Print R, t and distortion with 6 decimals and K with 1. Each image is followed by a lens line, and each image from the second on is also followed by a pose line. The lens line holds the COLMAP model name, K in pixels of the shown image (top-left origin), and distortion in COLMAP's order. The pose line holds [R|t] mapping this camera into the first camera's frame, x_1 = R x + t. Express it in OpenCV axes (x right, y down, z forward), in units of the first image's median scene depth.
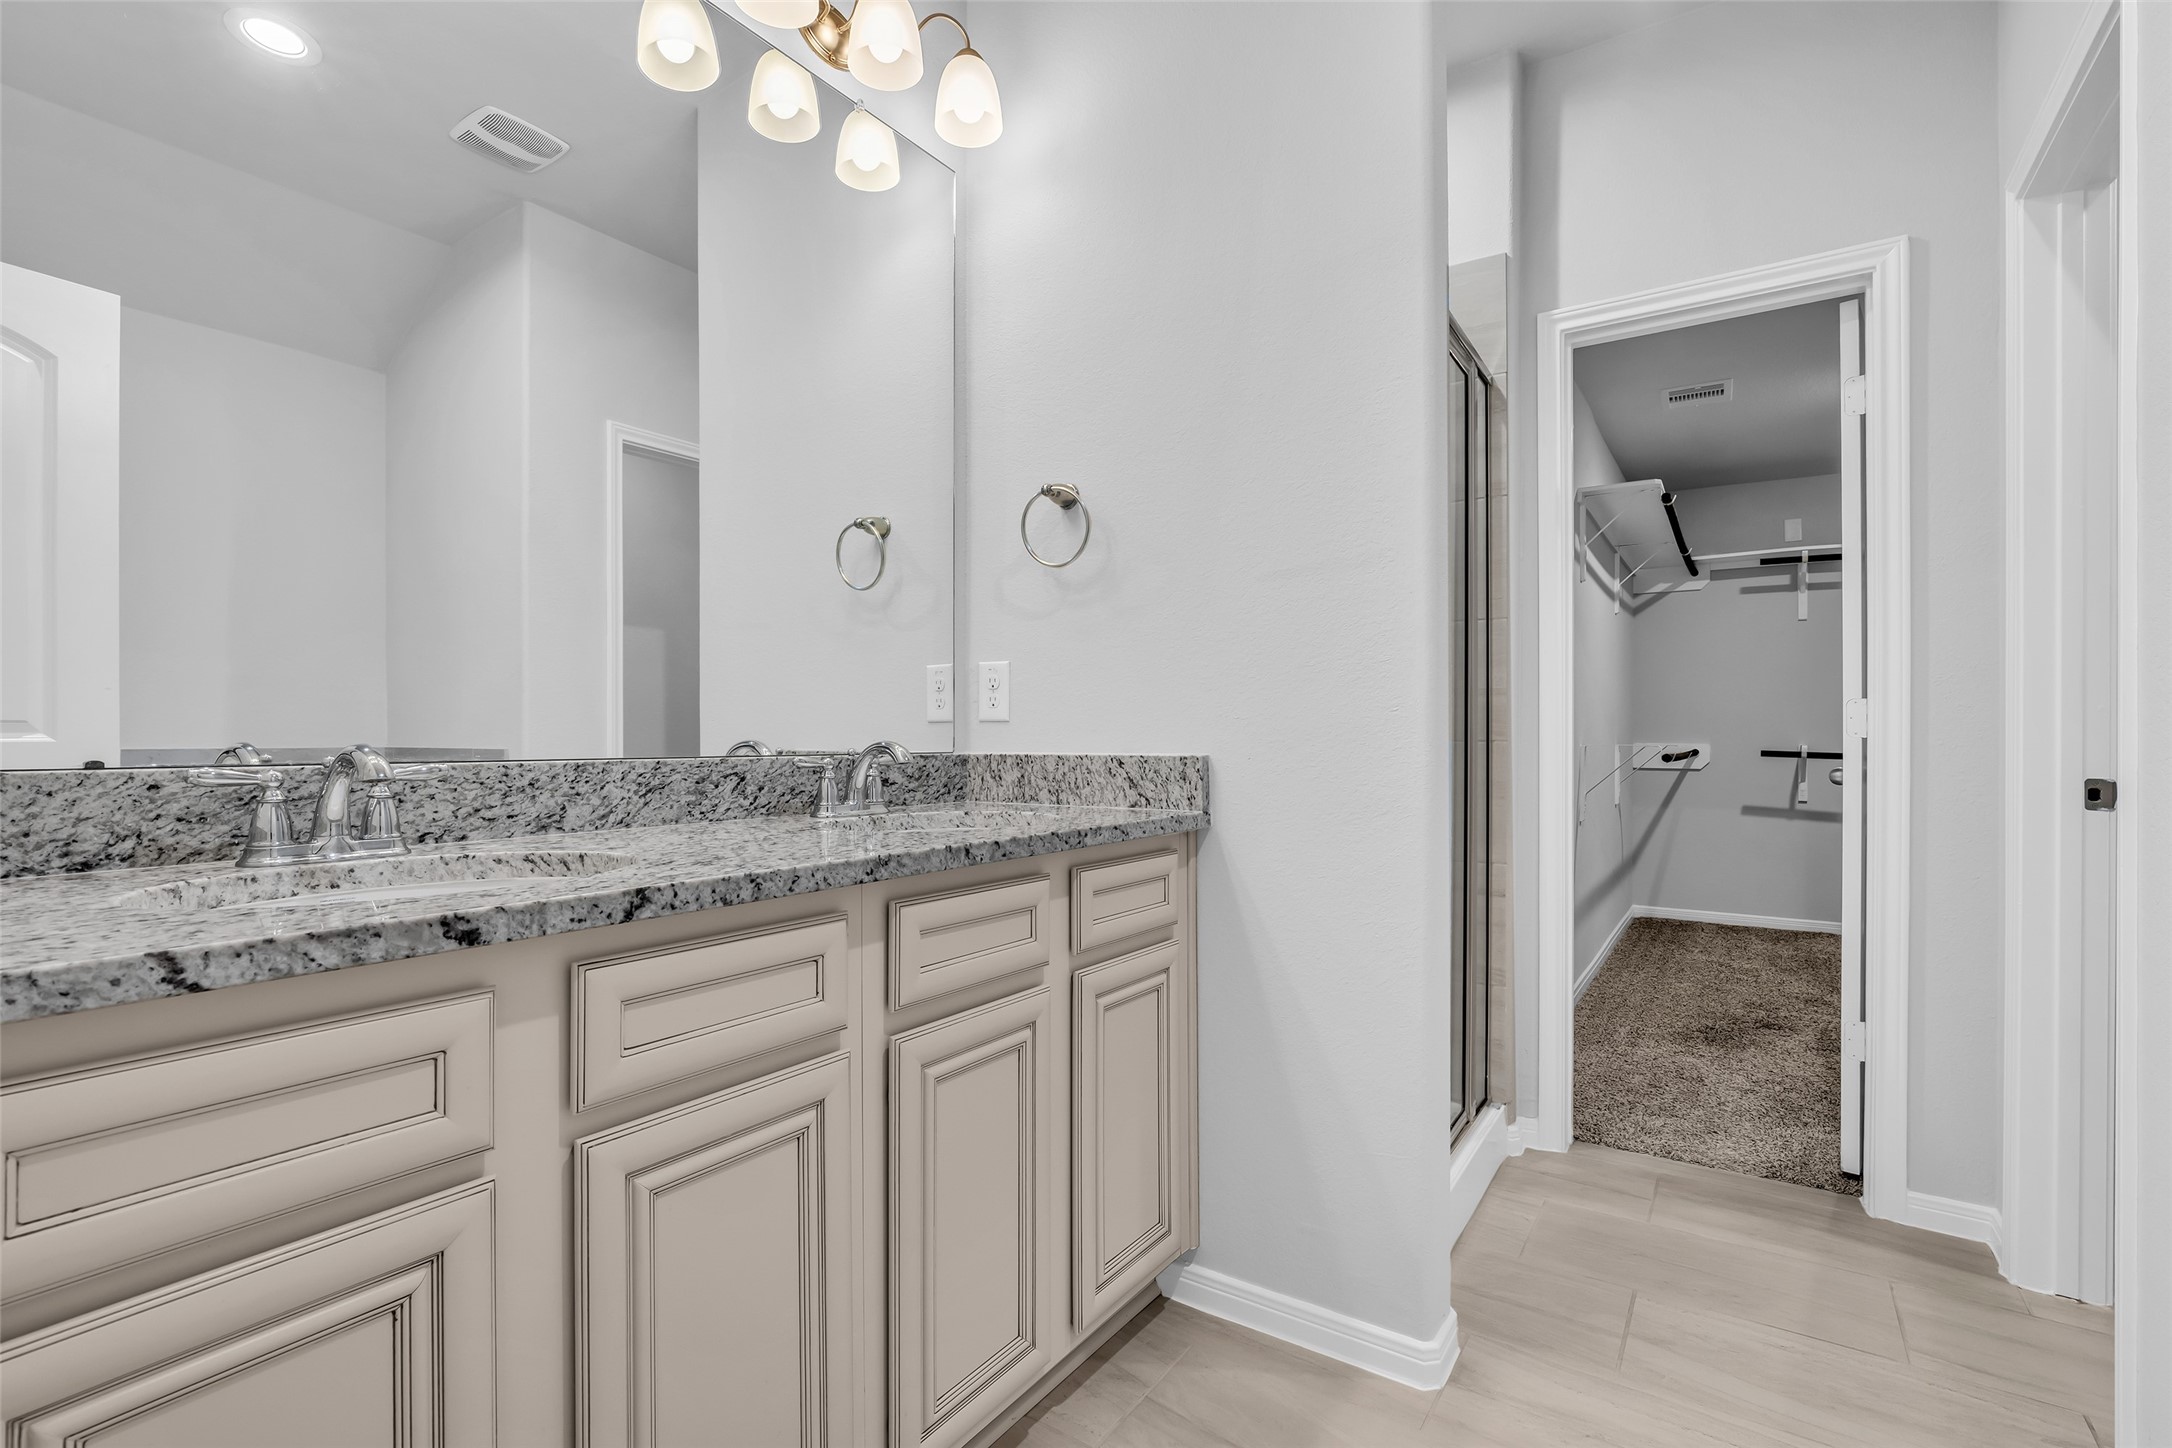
lens RADIAL K [[1004.0, 0, 1075.2], [0, 1004.0, 734.1], [0, 0, 1]] dist [-0.020460, -0.000178]
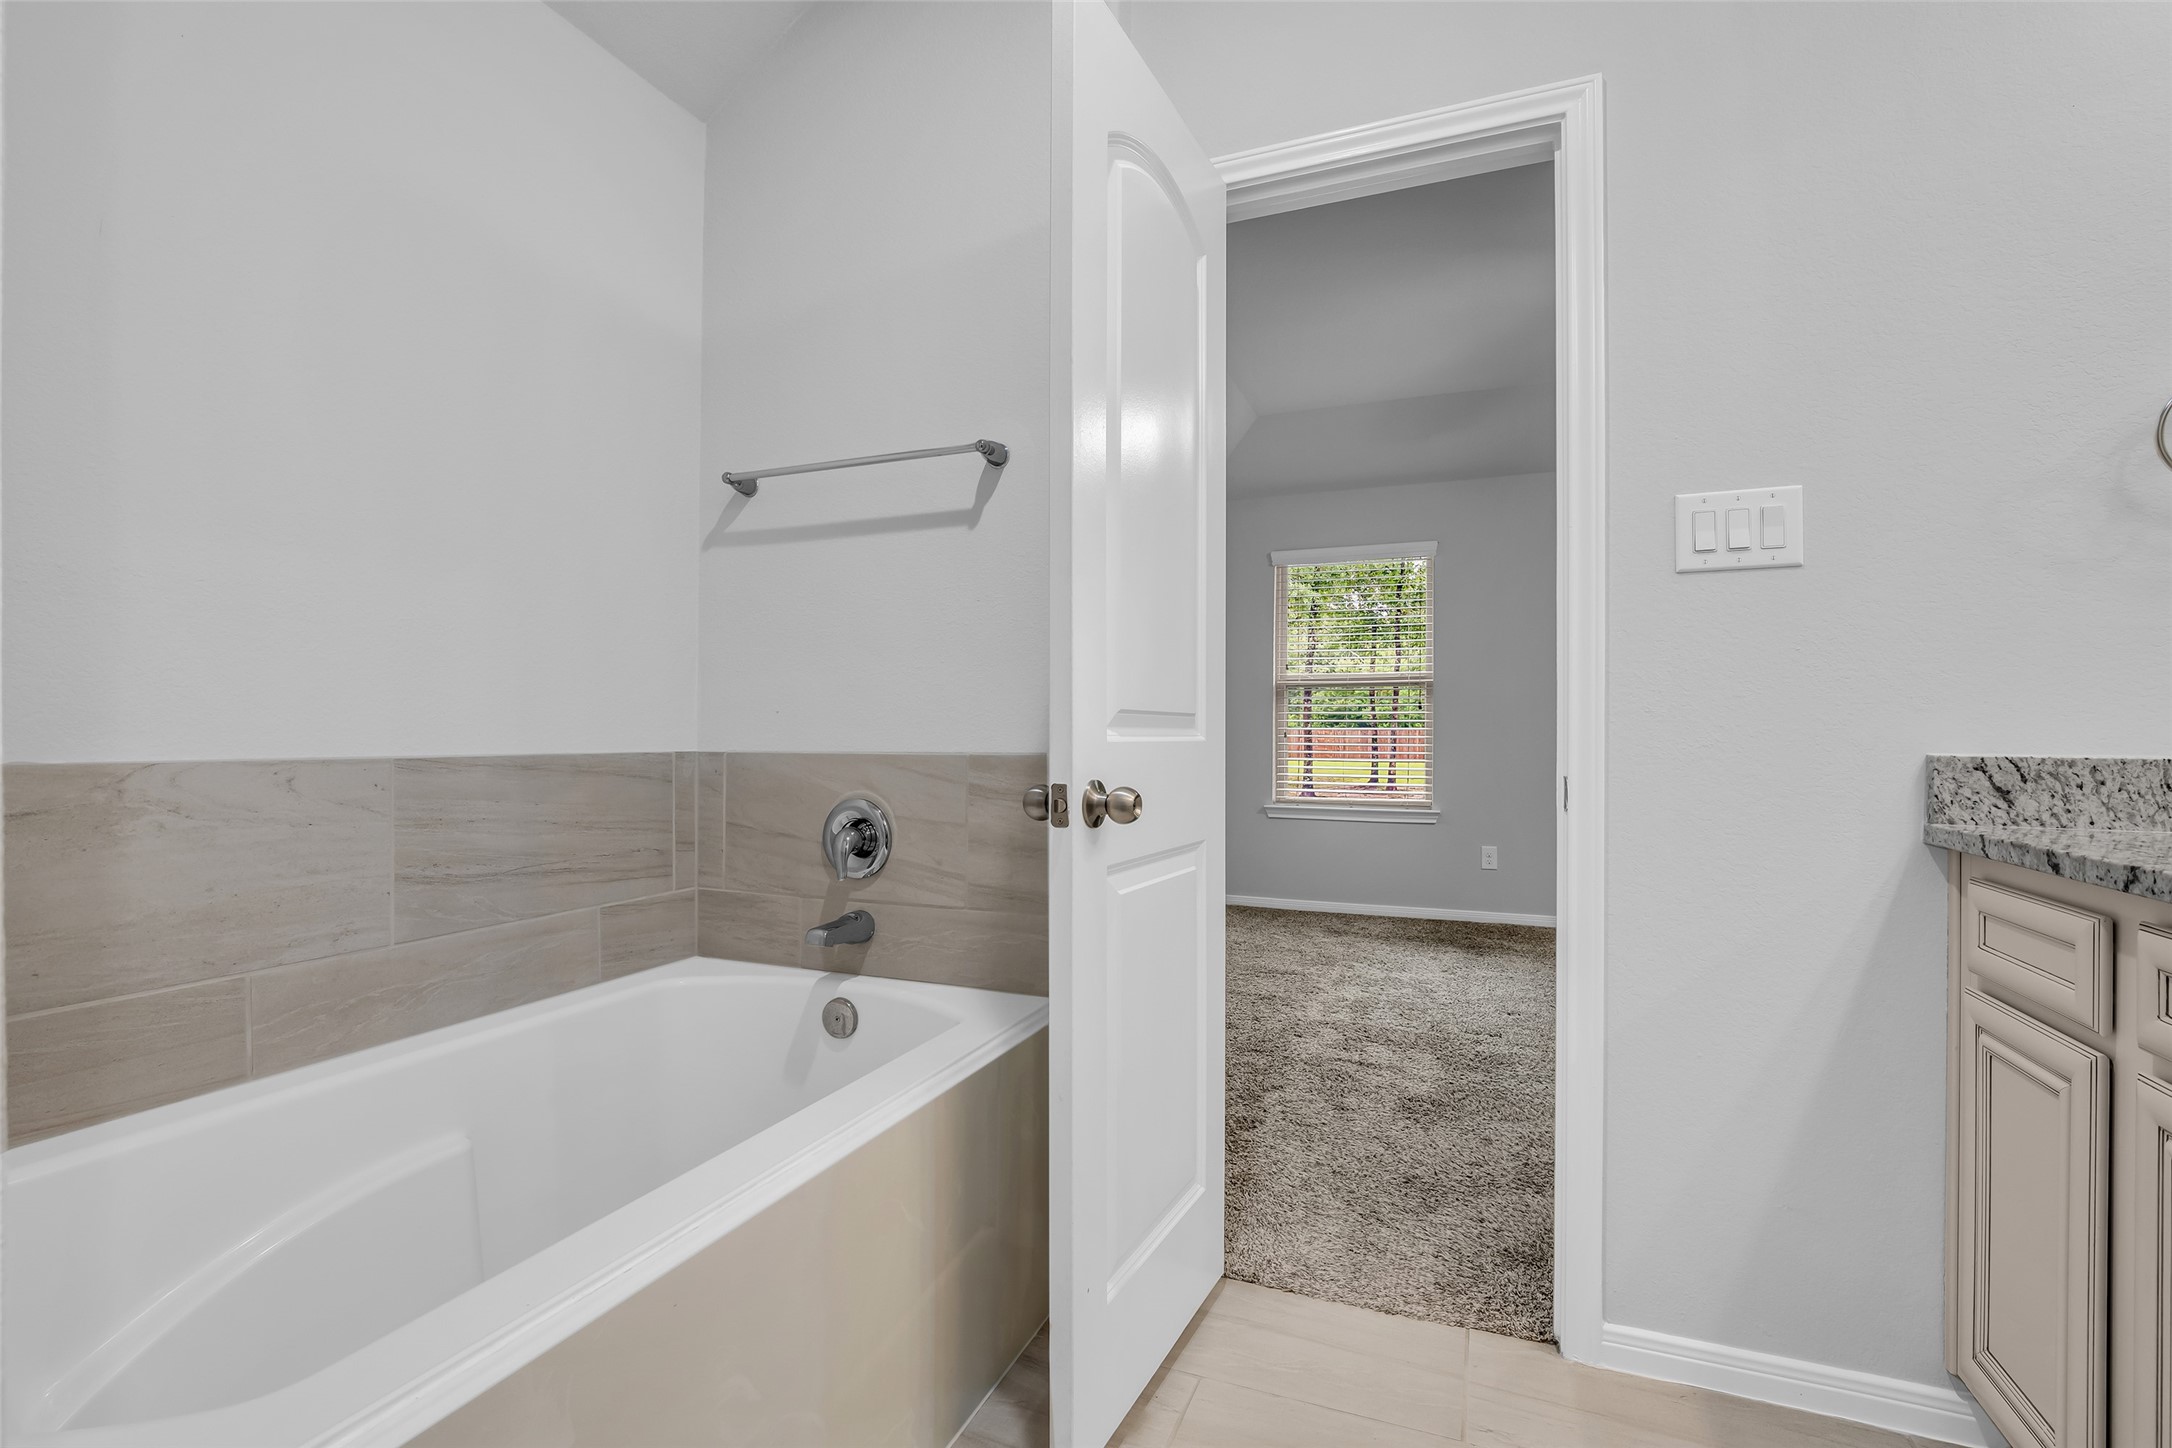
lens RADIAL K [[1004.0, 0, 1086.5], [0, 1004.0, 734.4], [0, 0, 1]] dist [-0.020460, -0.000178]
pose [[-0.978844, -0.005972, -0.204521, 0.464248], [-0.005473, 0.999981, -0.003004, 0.006732], [0.204535, -0.001821, -0.978858, 0.892110]]
